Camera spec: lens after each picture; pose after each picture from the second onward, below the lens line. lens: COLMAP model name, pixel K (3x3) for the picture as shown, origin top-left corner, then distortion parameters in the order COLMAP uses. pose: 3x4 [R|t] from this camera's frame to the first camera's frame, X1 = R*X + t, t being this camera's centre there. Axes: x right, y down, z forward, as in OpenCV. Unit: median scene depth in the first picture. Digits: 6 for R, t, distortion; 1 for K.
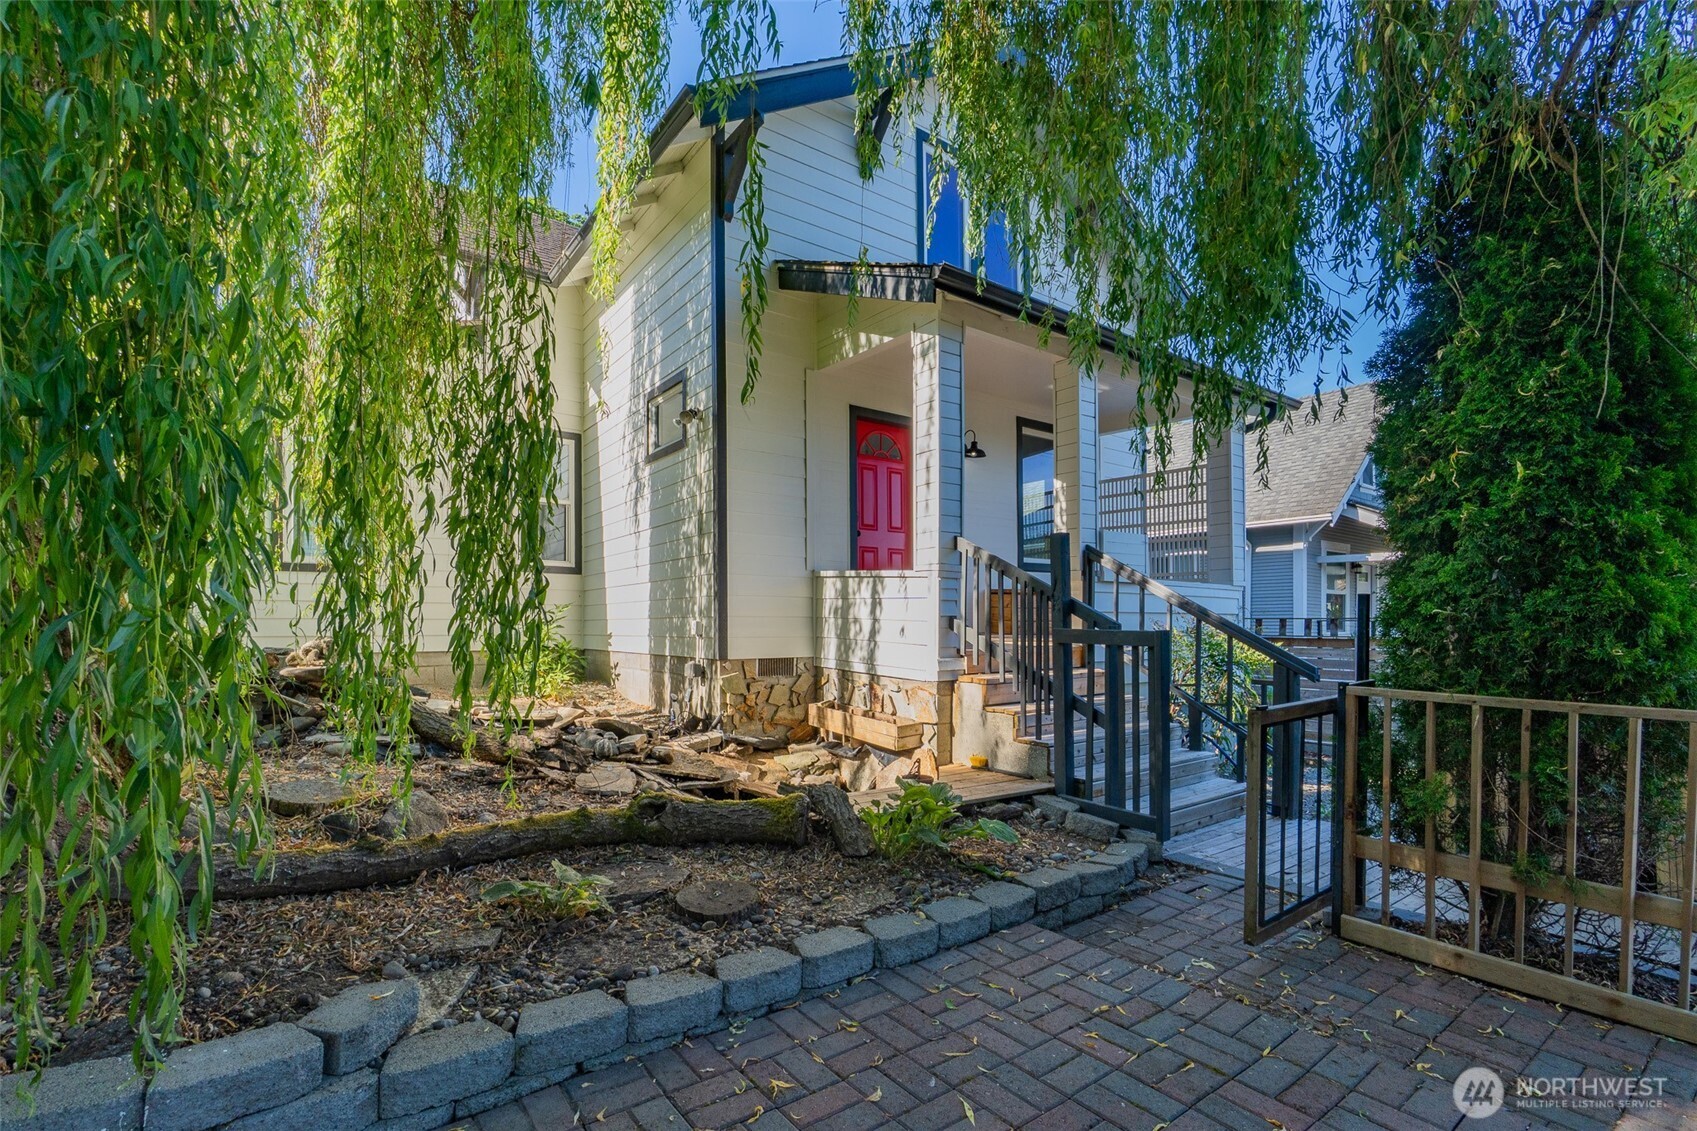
lens RADIAL K [[747.7, 0, 848.5], [0, 747.7, 565.5], [0, 0, 1]] dist [0.001220, 0.000467]
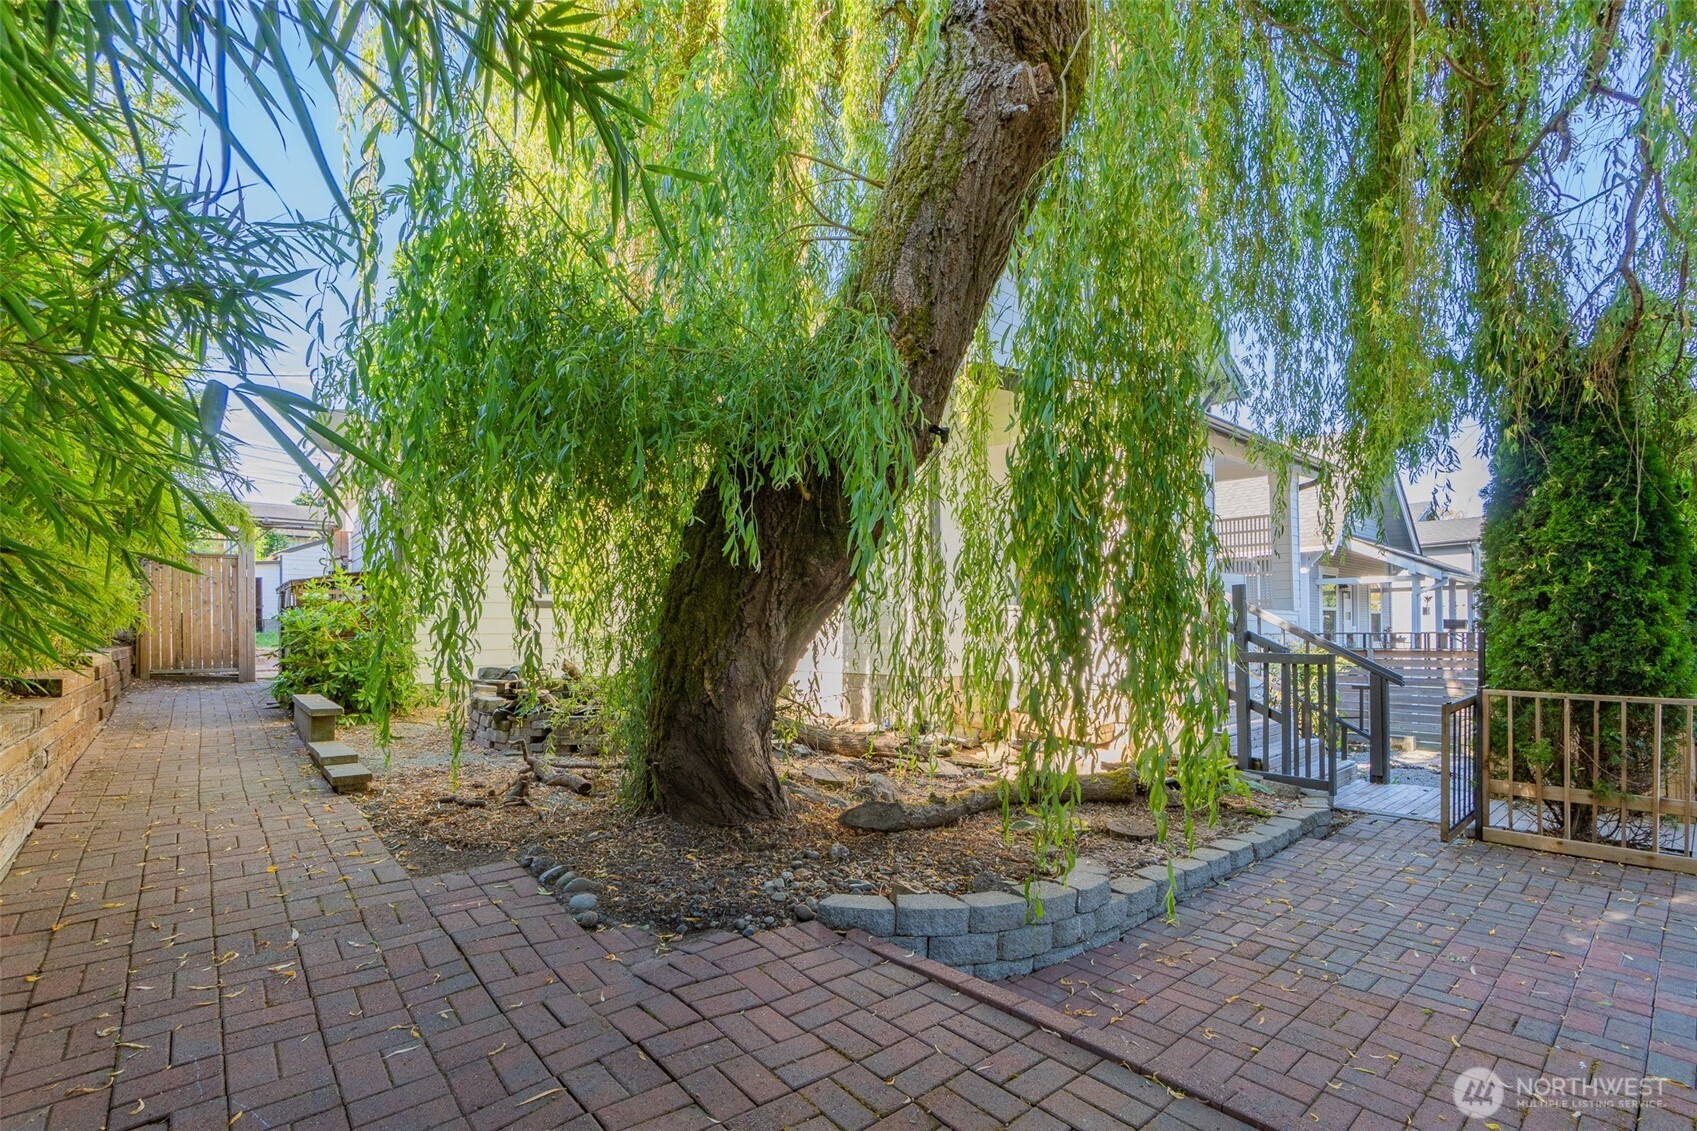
lens RADIAL K [[751.6, 0, 848.5], [0, 751.6, 565.5], [0, 0, 1]] dist [-0.000324, -0.000207]
pose [[0.996961, -0.008543, 0.077435, -0.959456], [0.009370, 0.999903, -0.010319, -0.122428], [-0.077339, 0.011013, 0.996944, -0.620155]]
